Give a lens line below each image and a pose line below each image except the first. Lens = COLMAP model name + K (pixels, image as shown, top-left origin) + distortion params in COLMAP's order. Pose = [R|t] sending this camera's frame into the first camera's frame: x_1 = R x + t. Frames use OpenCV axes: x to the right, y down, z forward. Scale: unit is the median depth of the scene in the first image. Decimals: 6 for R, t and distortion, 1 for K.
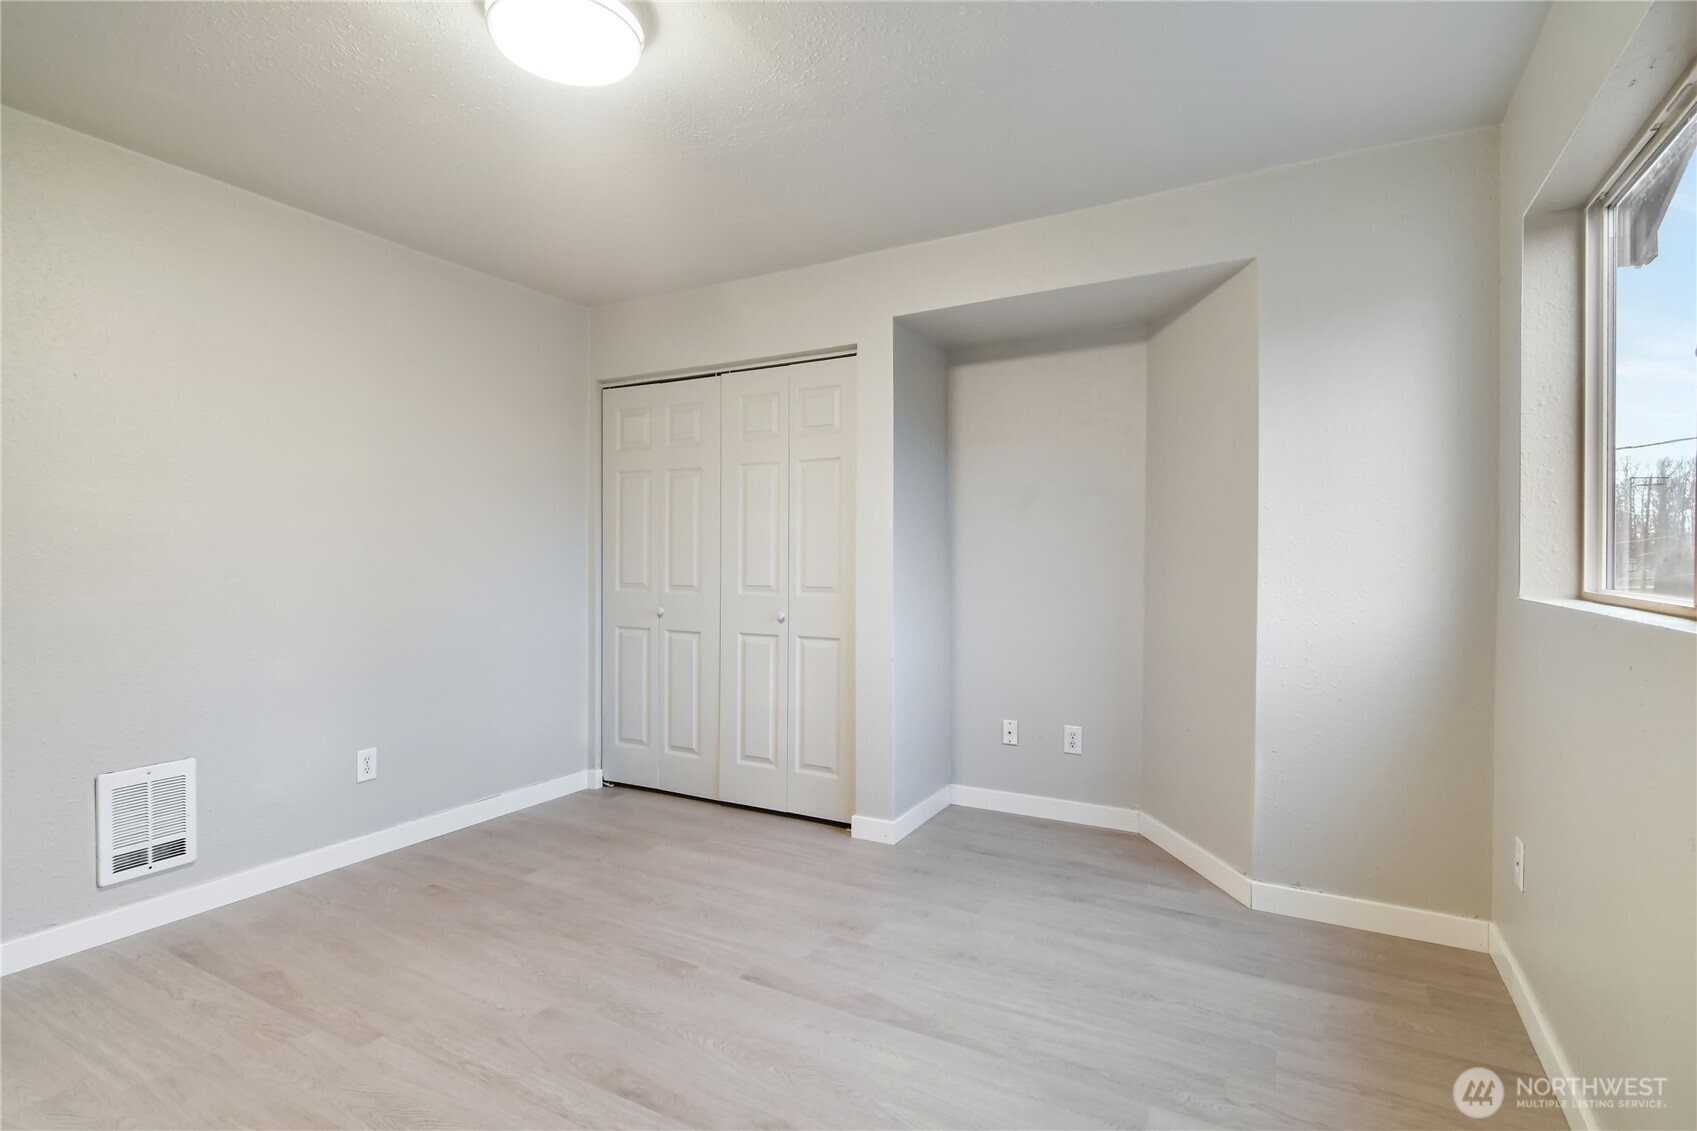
lens RADIAL K [[829.3, 0, 820.5], [0, 829.3, 563.2], [0, 0, 1]] dist [0.005969, -0.000648]
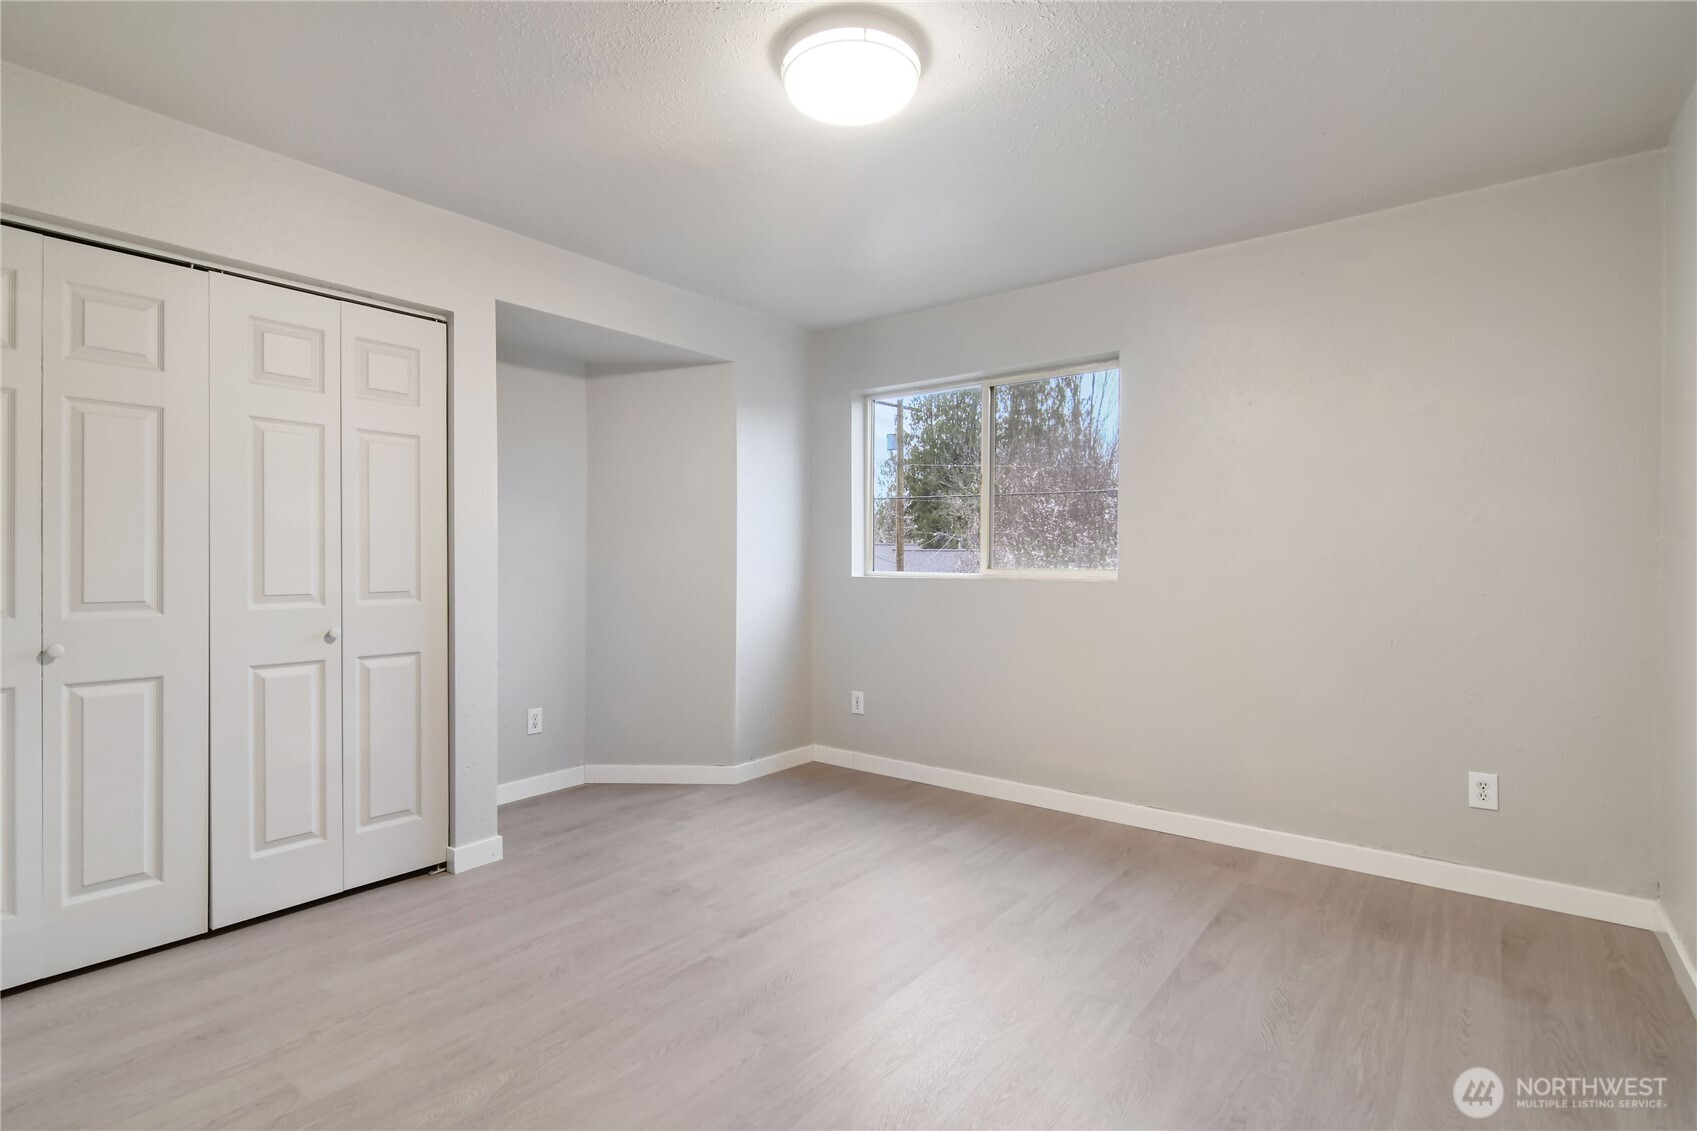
lens RADIAL K [[829.3, 0, 820.5], [0, 829.3, 563.2], [0, 0, 1]] dist [0.005969, -0.000648]
pose [[0.153977, -0.006161, 0.988055, -0.788557], [0.008212, 0.999954, 0.004955, 0.000683], [-0.988040, 0.007351, 0.154020, 0.493280]]
